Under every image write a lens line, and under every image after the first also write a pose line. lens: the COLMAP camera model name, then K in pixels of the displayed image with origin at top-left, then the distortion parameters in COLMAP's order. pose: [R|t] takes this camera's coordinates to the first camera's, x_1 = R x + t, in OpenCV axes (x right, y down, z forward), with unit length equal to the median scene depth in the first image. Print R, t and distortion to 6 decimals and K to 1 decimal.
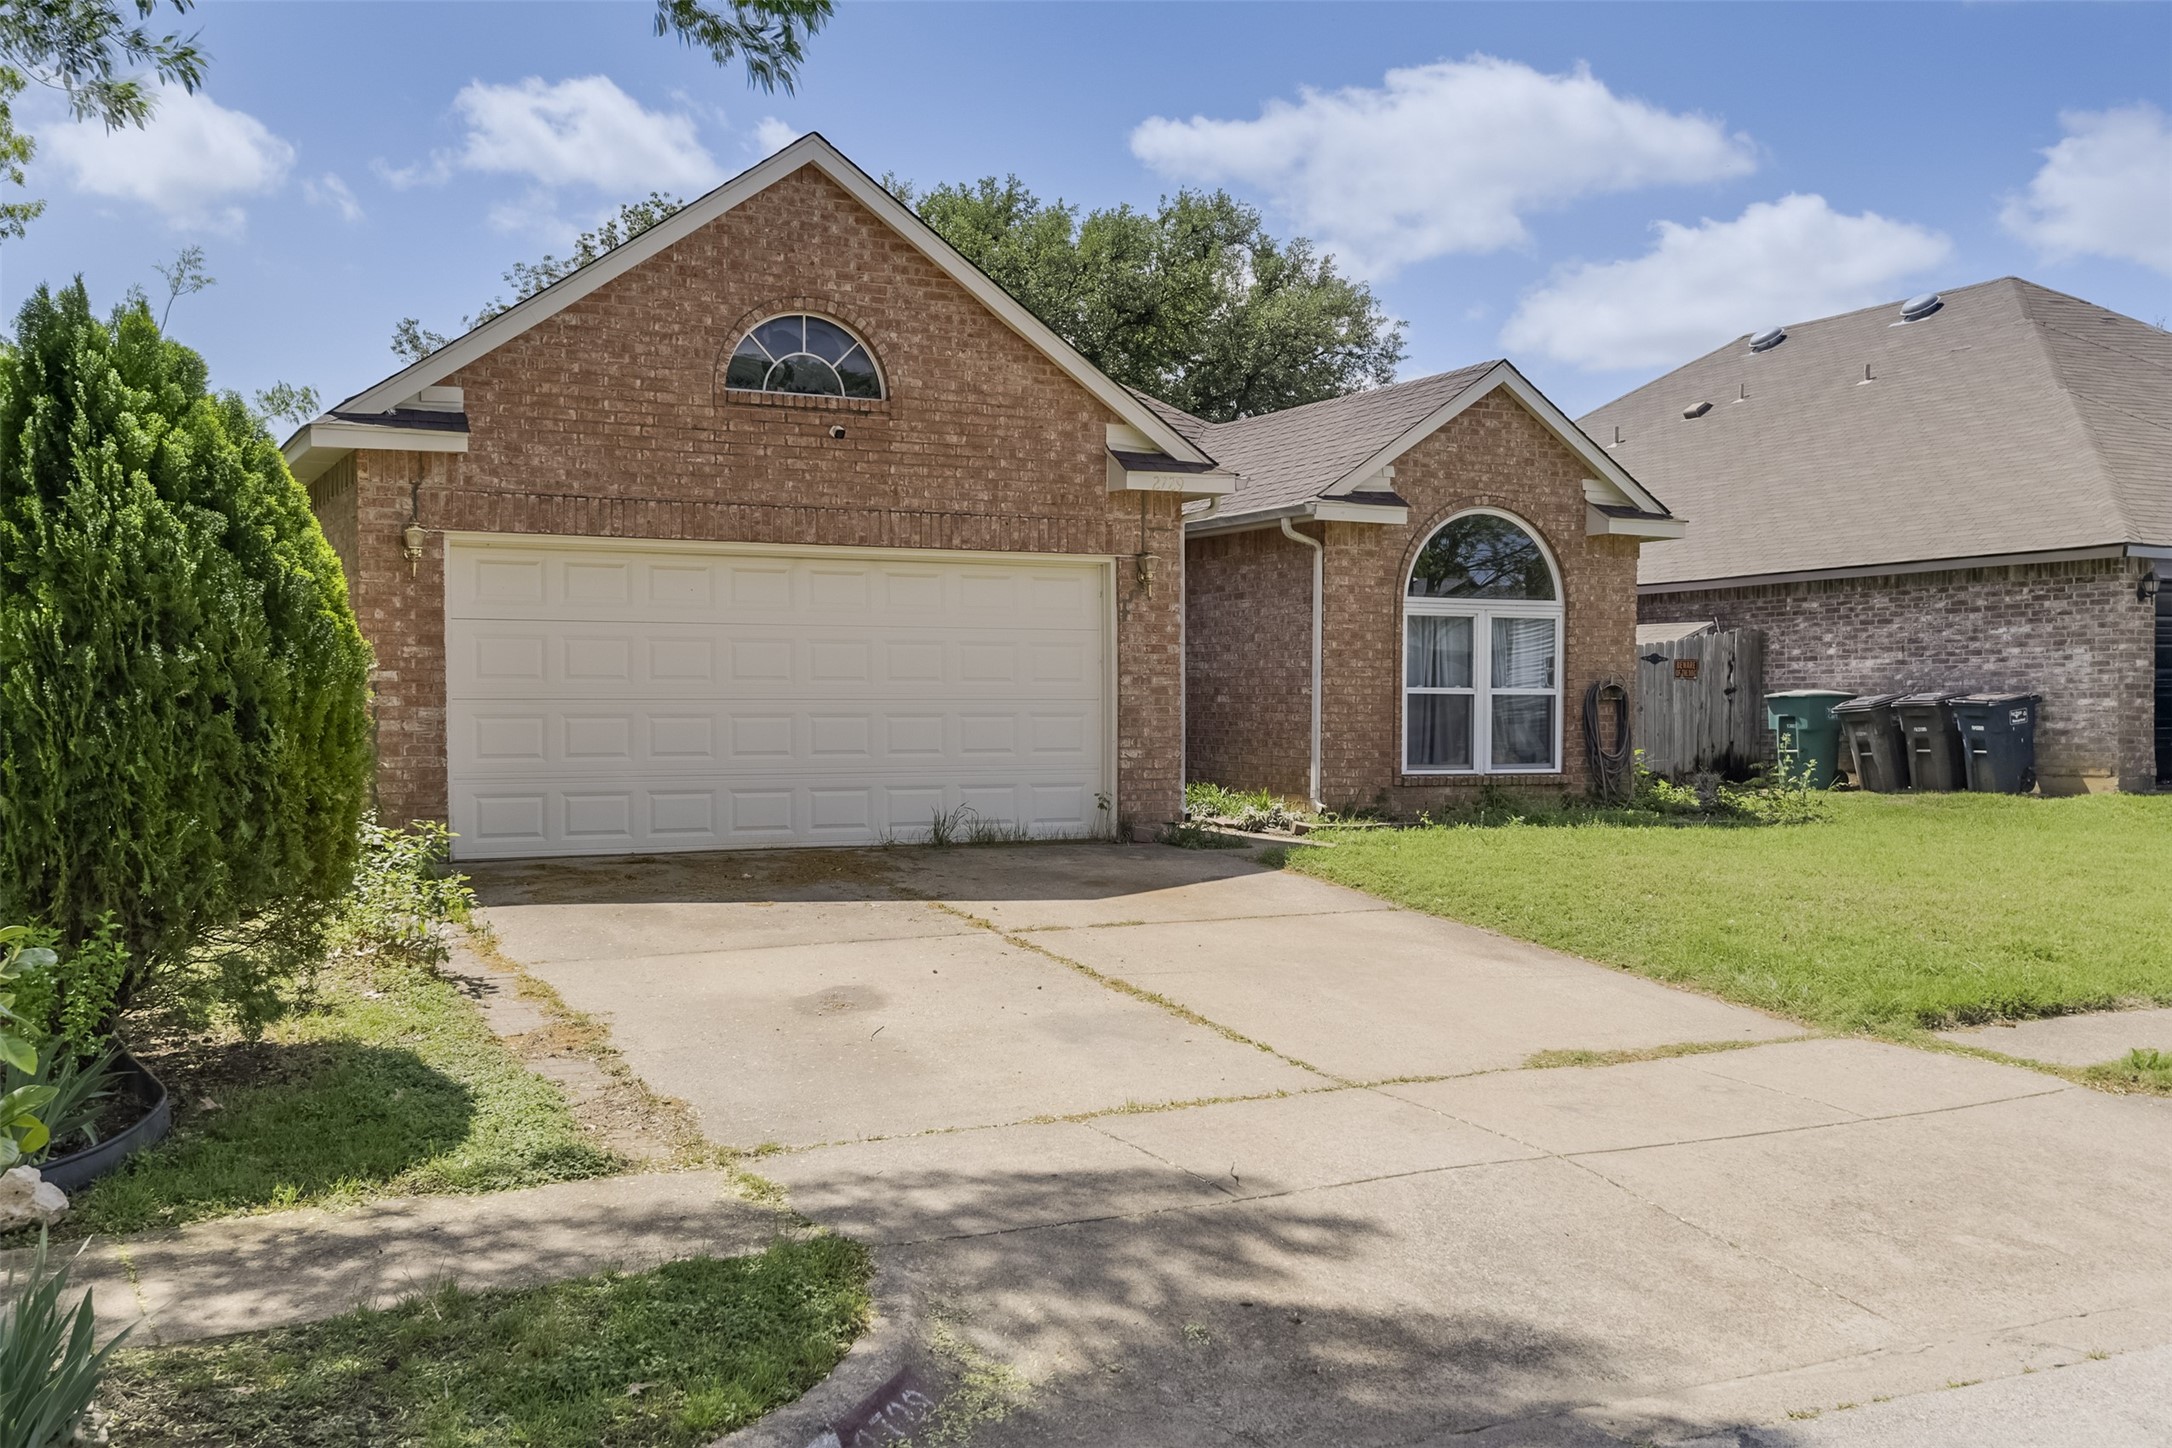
lens RADIAL K [[2199.5, 0, 1087.0], [0, 2199.5, 716.4], [0, 0, 1]] dist [0.067907, 0.000000]
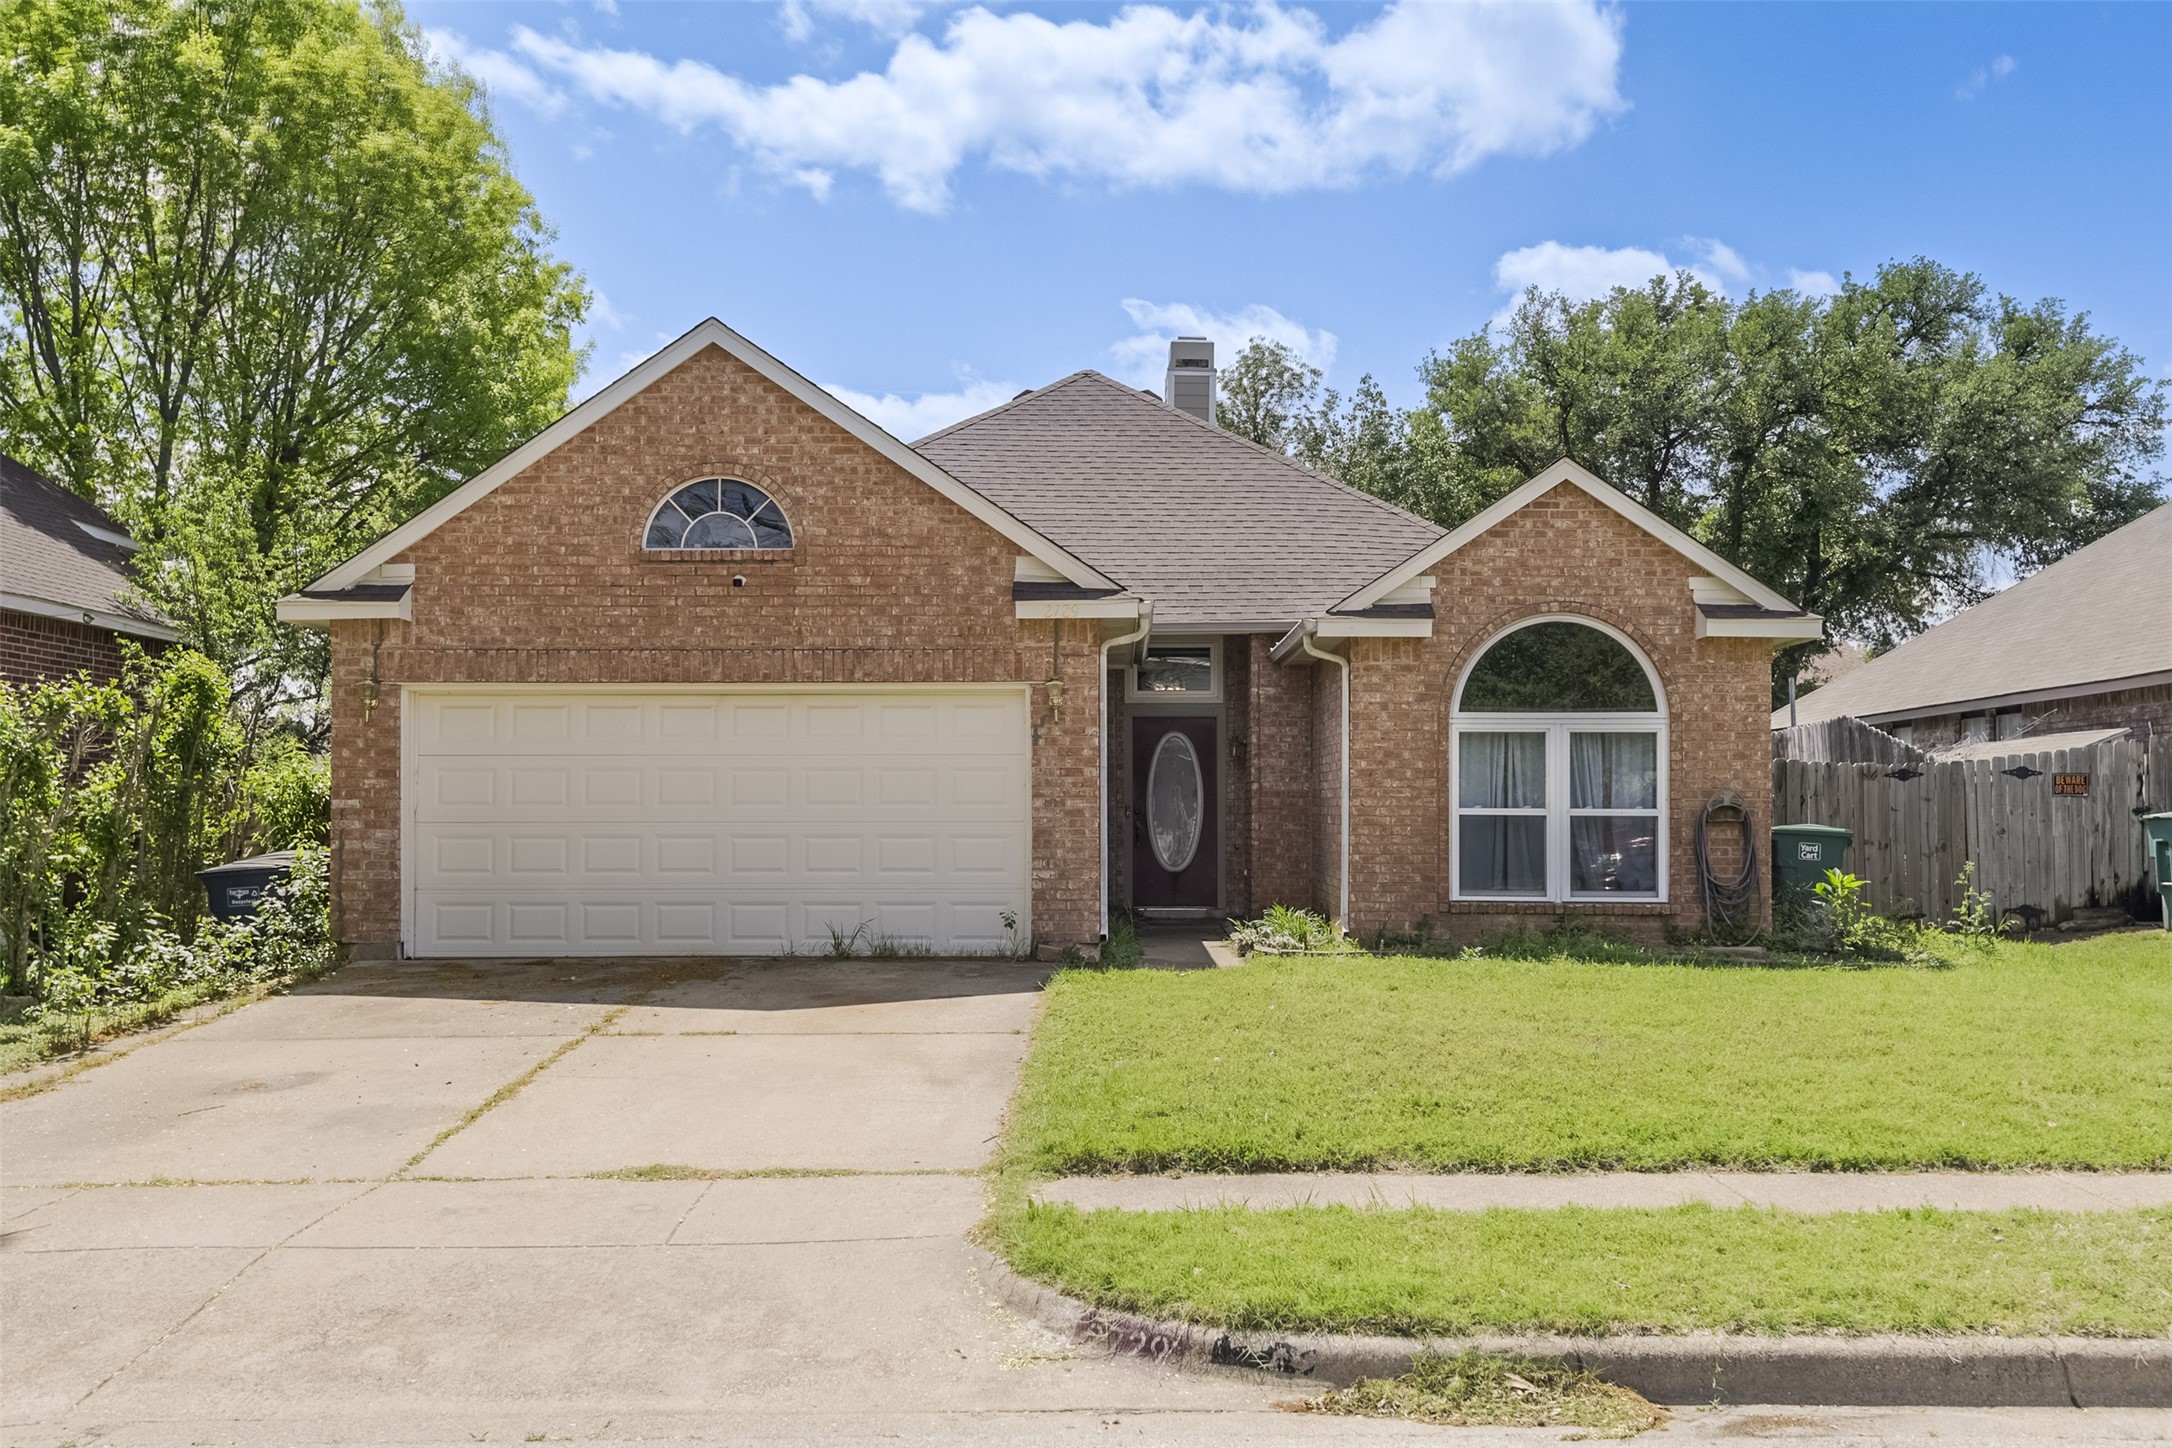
lens RADIAL K [[2199.5, 0, 1085.6], [0, 2199.5, 734.1], [0, 0, 1]] dist [0.067907, 0.000000]
pose [[0.875658, -0.019176, -0.482552, 0.549621], [-0.002488, 0.999019, -0.044216, -0.003271], [0.482926, 0.039919, 0.874751, 0.112464]]
